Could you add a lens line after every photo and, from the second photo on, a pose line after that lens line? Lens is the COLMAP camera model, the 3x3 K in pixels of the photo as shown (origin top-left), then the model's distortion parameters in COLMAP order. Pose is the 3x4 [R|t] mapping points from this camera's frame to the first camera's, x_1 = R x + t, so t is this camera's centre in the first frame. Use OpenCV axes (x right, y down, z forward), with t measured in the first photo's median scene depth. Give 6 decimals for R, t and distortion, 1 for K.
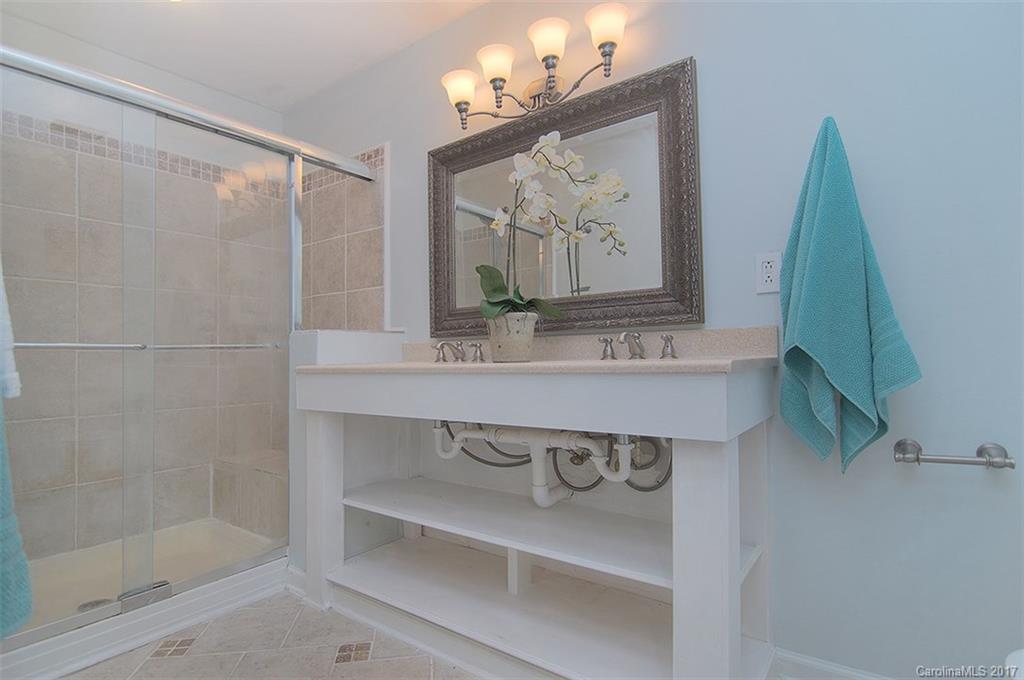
lens RADIAL K [[500.5, 0, 512.2], [0, 500.5, 331.7], [0, 0, 1]] dist [-0.003548, -0.011979]
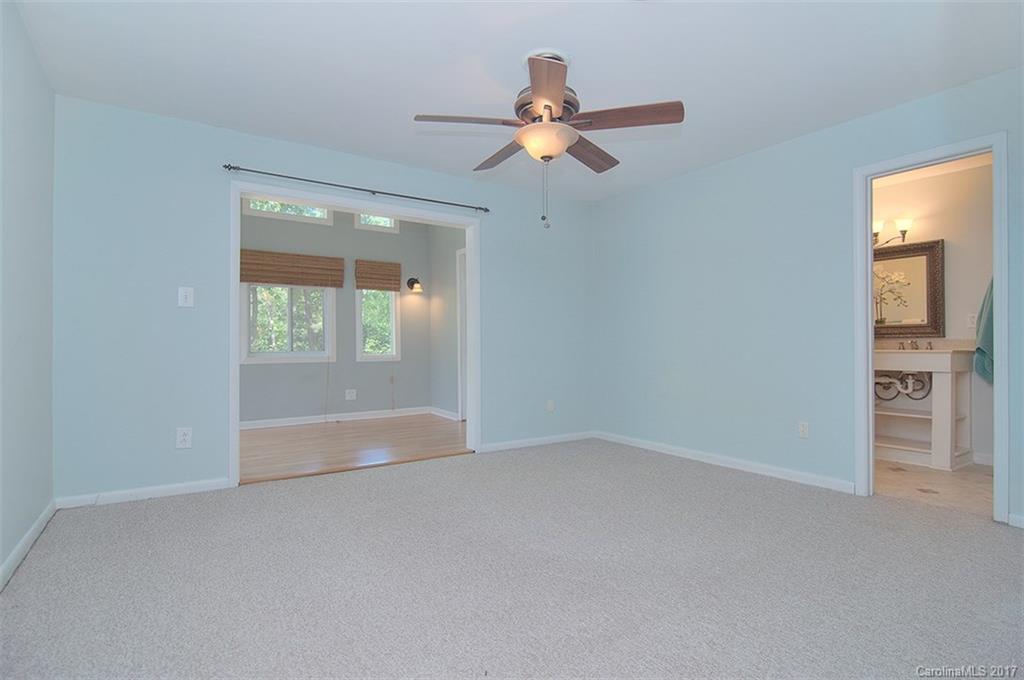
lens RADIAL K [[500.5, 0, 512.2], [0, 500.5, 331.7], [0, 0, 1]] dist [-0.003548, -0.011979]
pose [[0.933159, 0.010446, -0.359313, -0.811154], [-0.002268, 0.999729, 0.023175, -0.099869], [0.359458, -0.020811, 0.932929, -2.263452]]
